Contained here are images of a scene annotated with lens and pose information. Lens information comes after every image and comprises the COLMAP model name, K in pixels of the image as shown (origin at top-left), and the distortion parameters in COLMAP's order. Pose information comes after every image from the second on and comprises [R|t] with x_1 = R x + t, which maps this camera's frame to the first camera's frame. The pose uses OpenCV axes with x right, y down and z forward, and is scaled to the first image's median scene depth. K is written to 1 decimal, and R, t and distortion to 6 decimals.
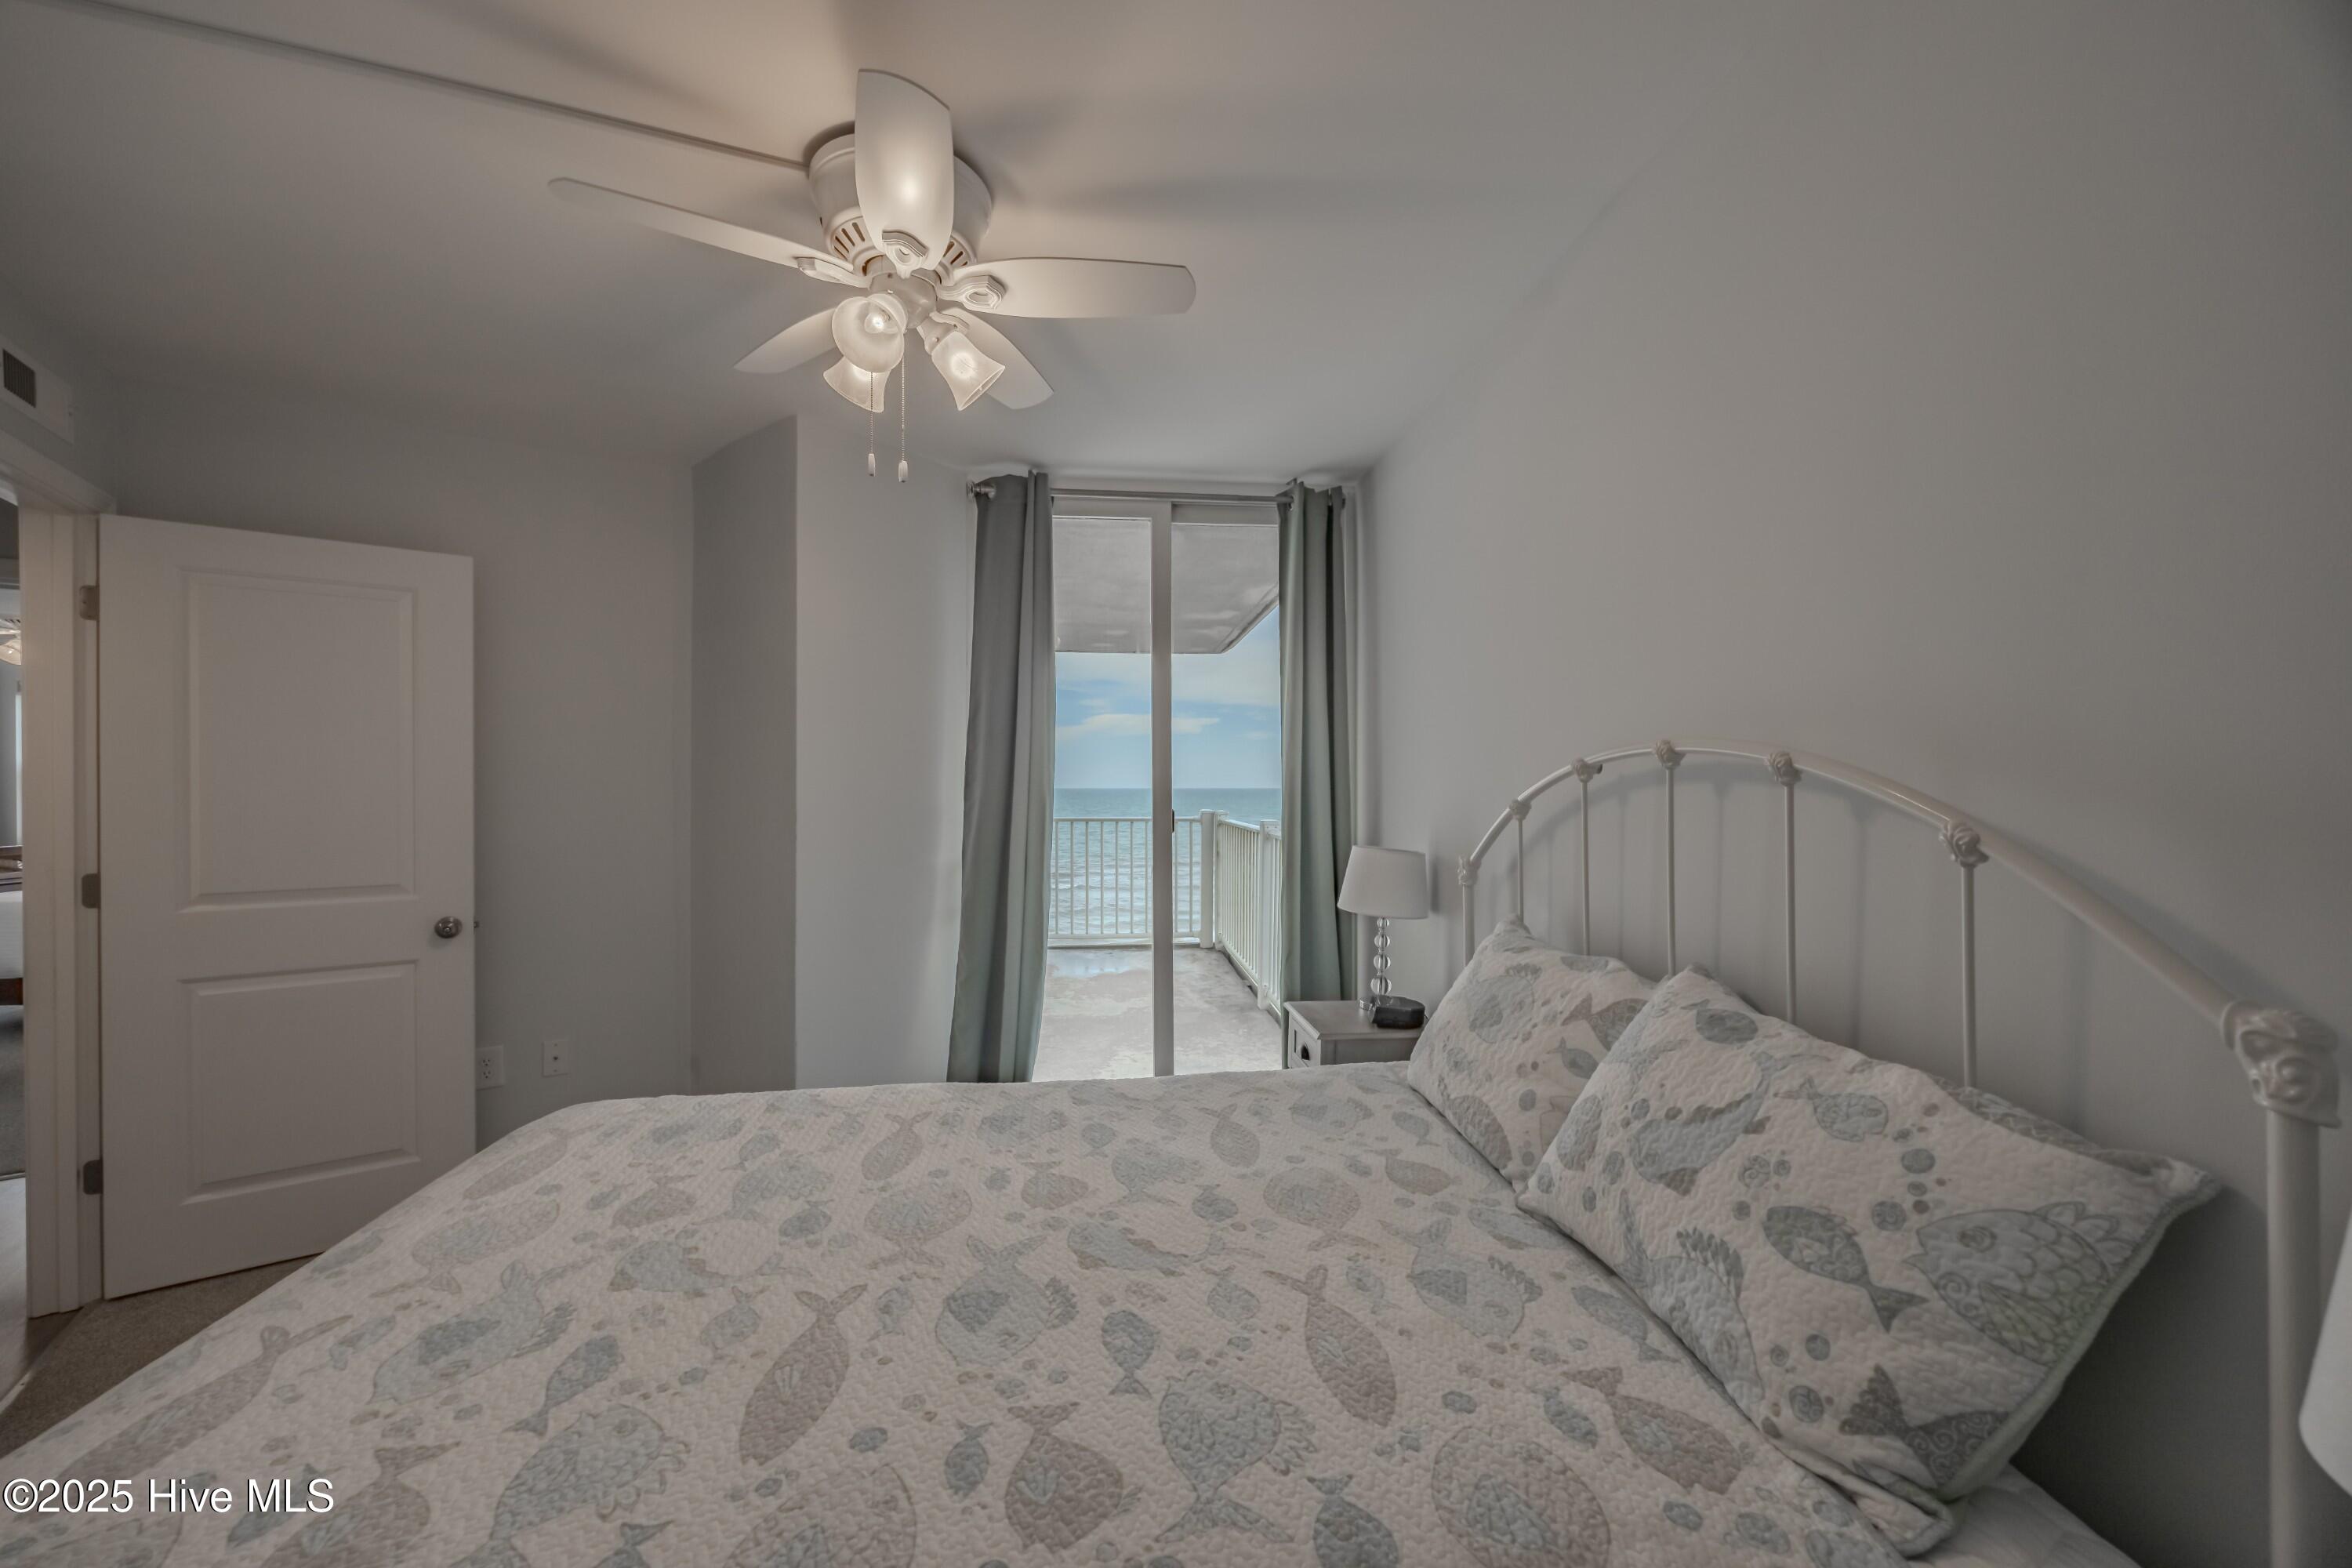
lens RADIAL K [[876.4, 0, 1176.0], [0, 876.4, 784.0], [0, 0, 1]] dist [-0.000238, 0.000155]
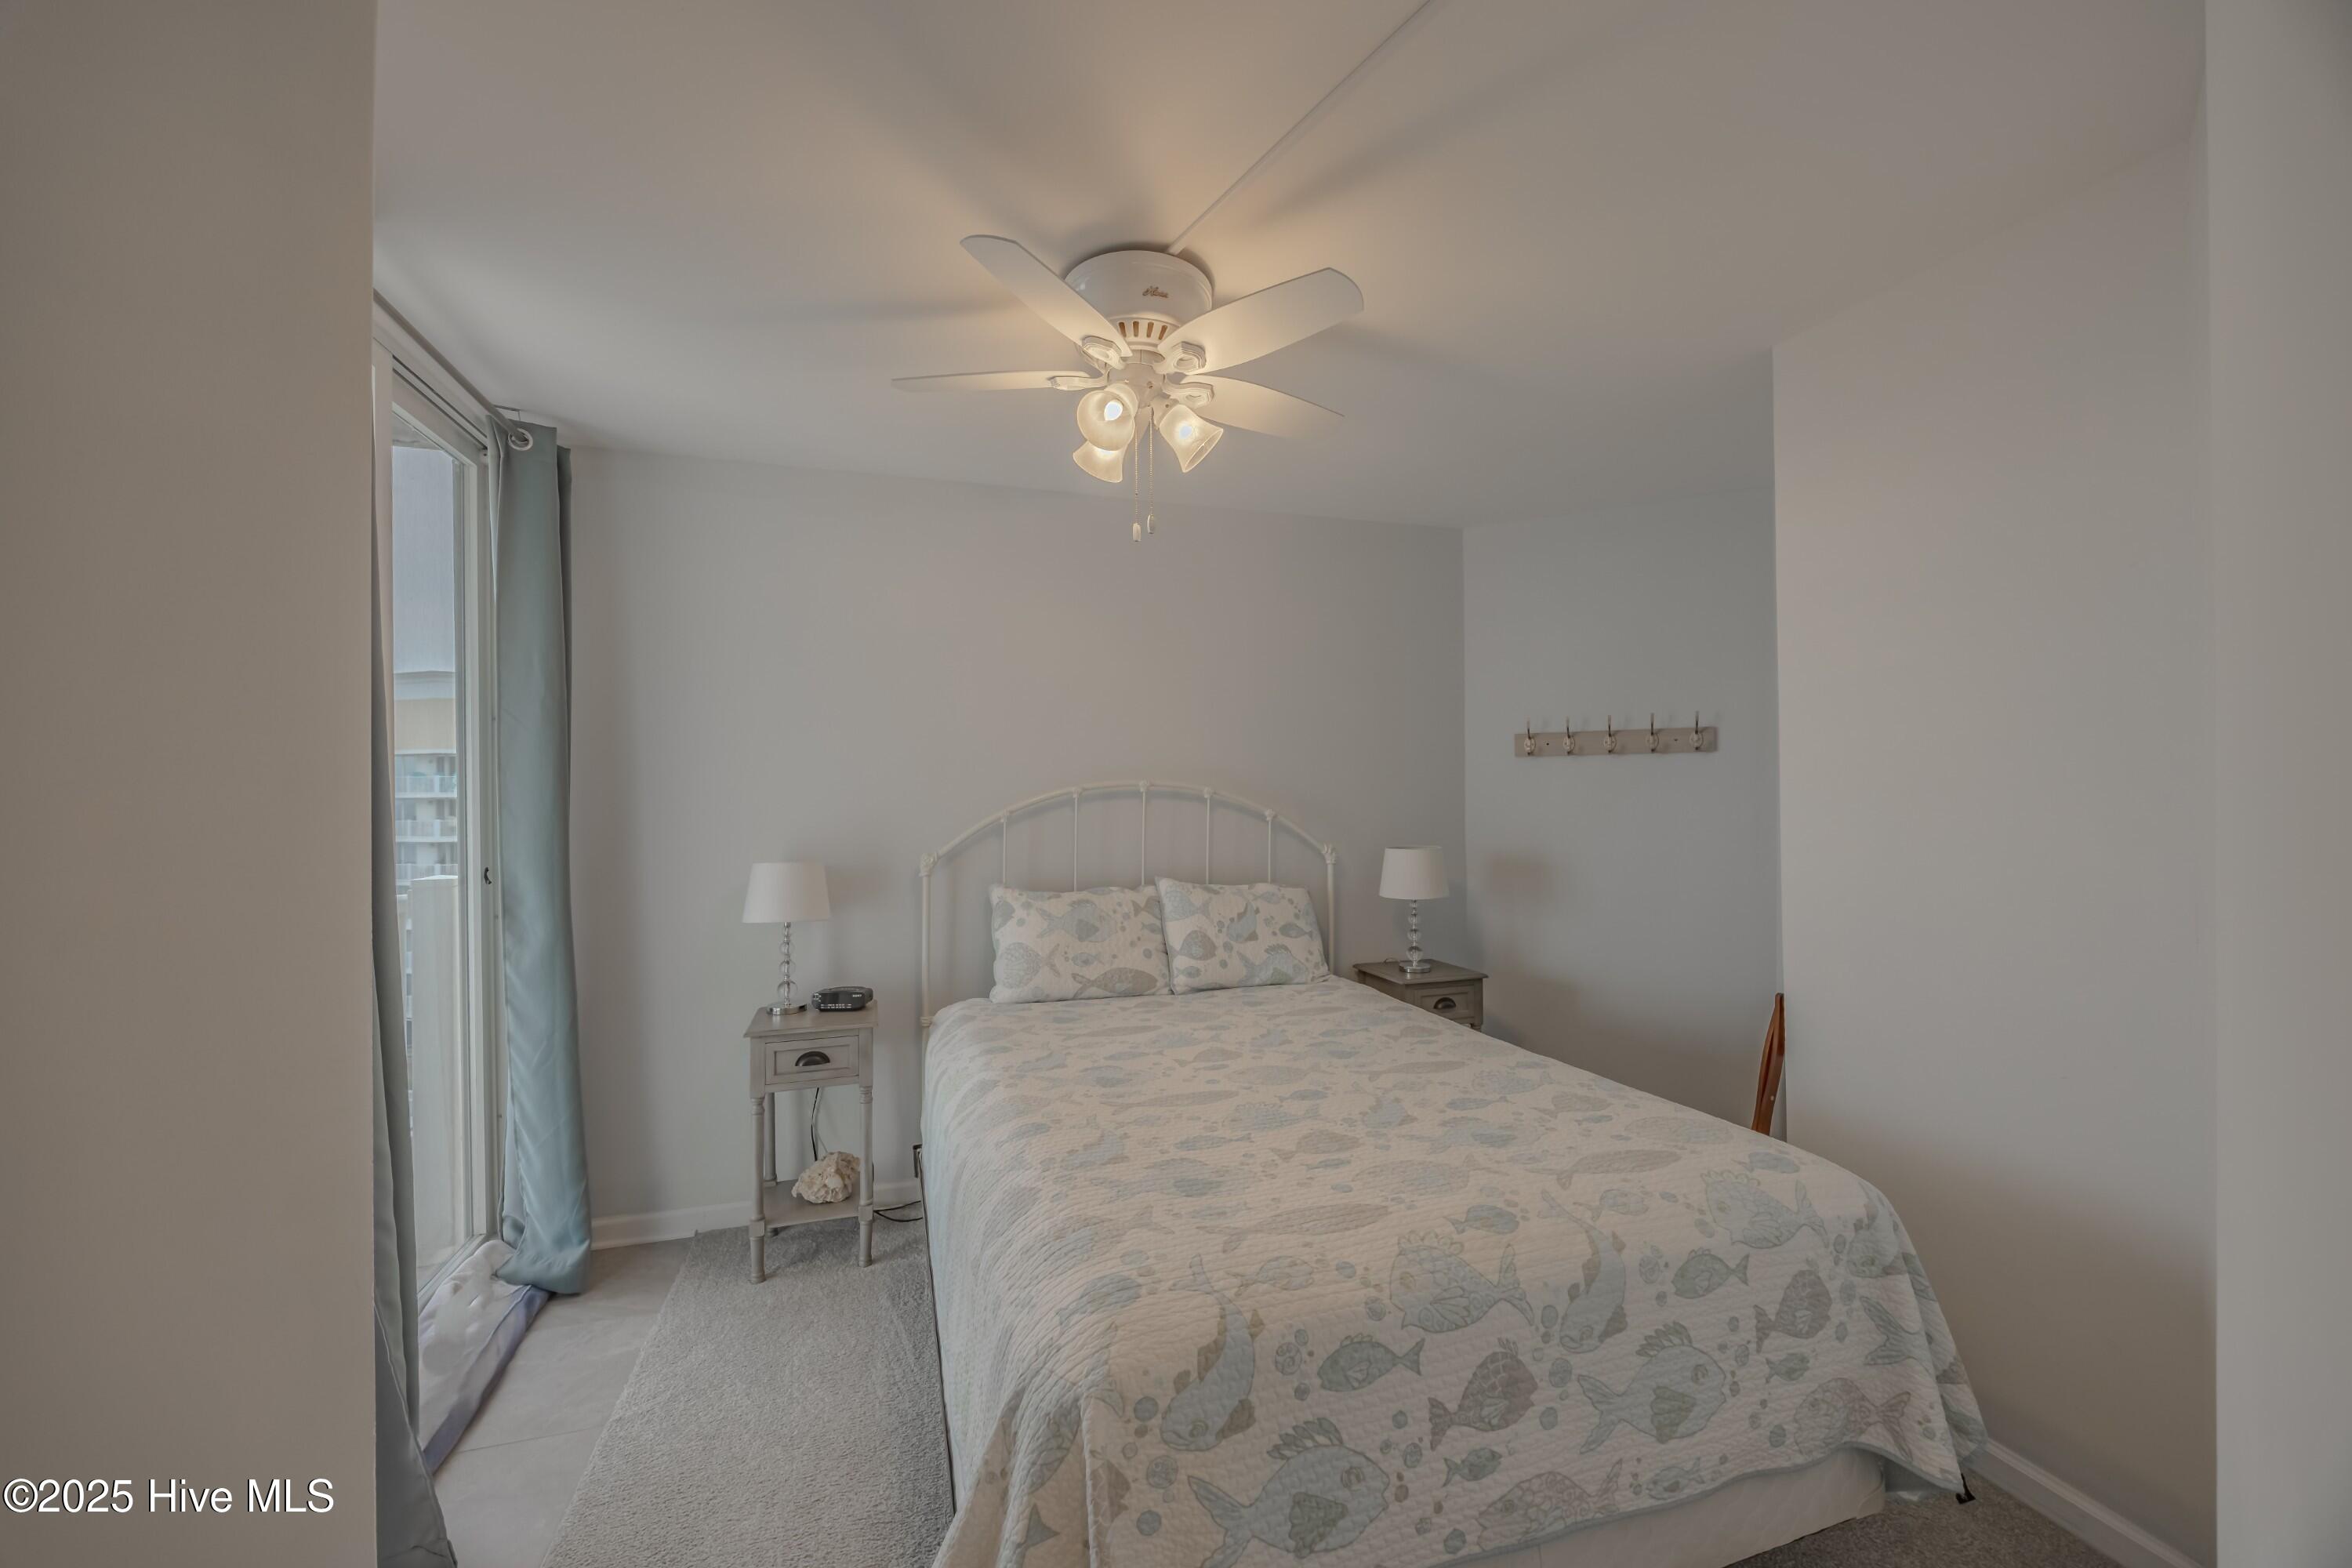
lens RADIAL K [[876.4, 0, 1176.0], [0, 876.4, 784.0], [0, 0, 1]] dist [-0.000238, 0.000155]
pose [[-0.191102, 0.018657, 0.981393, -2.113275], [0.005118, 0.999825, -0.018011, 0.002602], [-0.981557, 0.001581, -0.191164, 1.722171]]
